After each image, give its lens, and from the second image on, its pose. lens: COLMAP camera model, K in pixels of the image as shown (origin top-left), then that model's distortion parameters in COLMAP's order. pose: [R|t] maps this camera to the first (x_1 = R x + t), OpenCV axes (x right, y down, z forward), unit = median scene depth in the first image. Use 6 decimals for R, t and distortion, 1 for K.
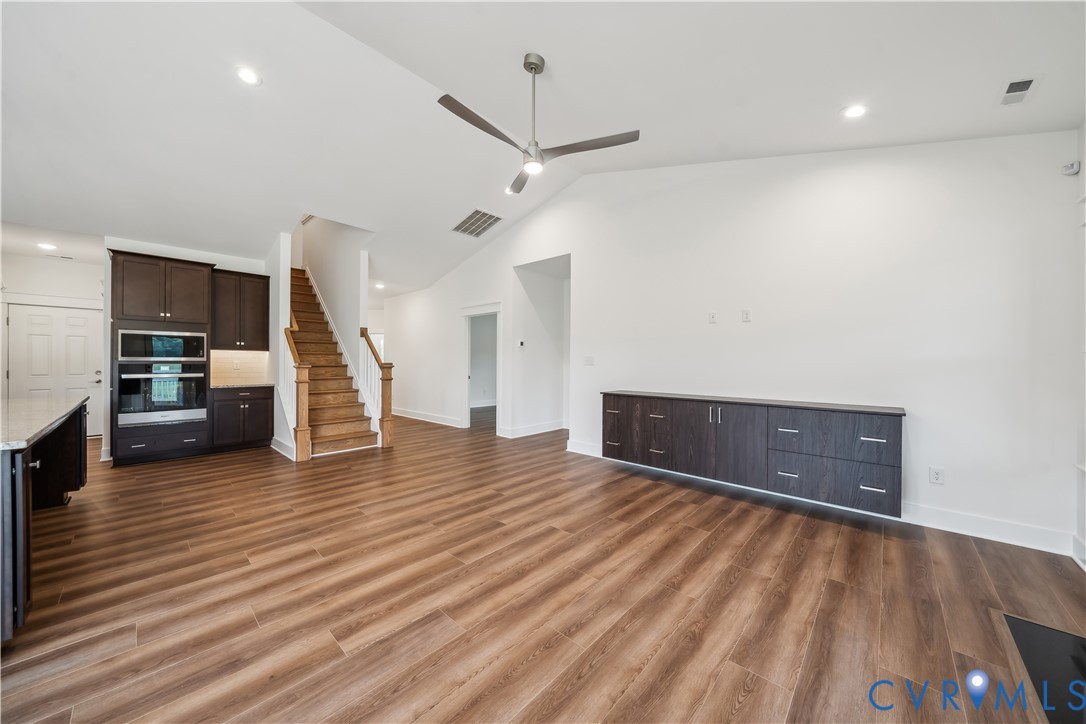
lens RADIAL K [[375.7, 0, 543.7], [0, 375.7, 364.6], [0, 0, 1]] dist [-0.006209, 0.000086]
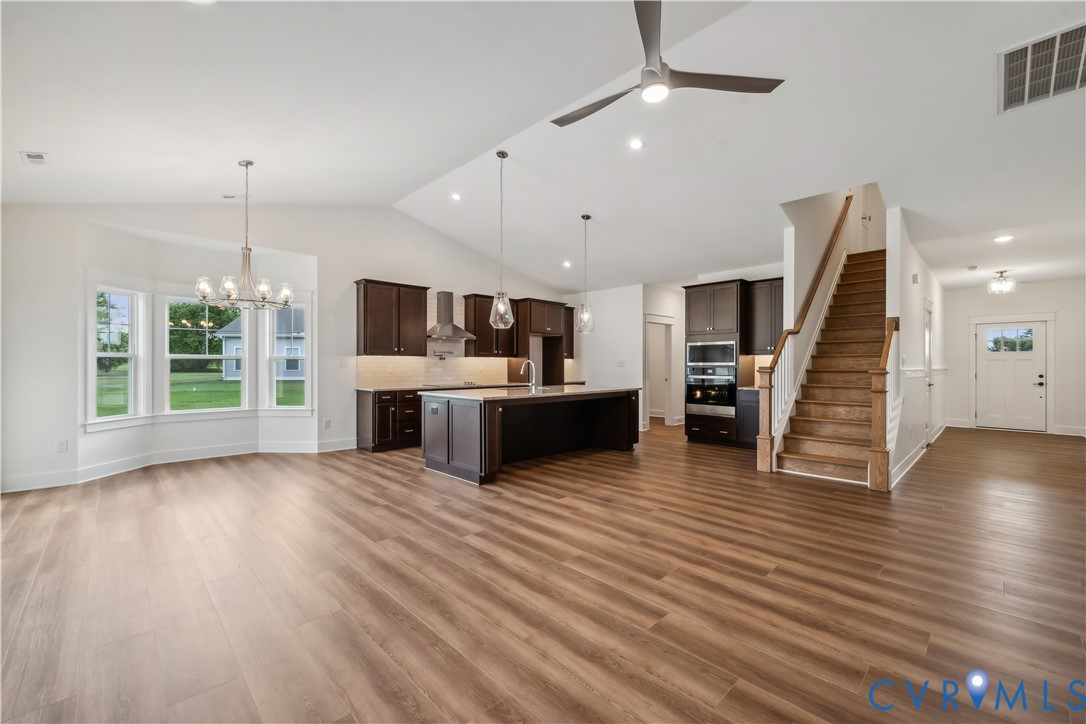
lens RADIAL K [[451.3, 0, 549.7], [0, 451.3, 370.3], [0, 0, 1]] dist [0.004704, -0.000649]
pose [[-0.051853, 0.008485, -0.998619, 0.866989], [-0.006549, 0.999940, 0.008836, -0.004985], [0.998633, 0.006998, -0.051794, 0.869162]]
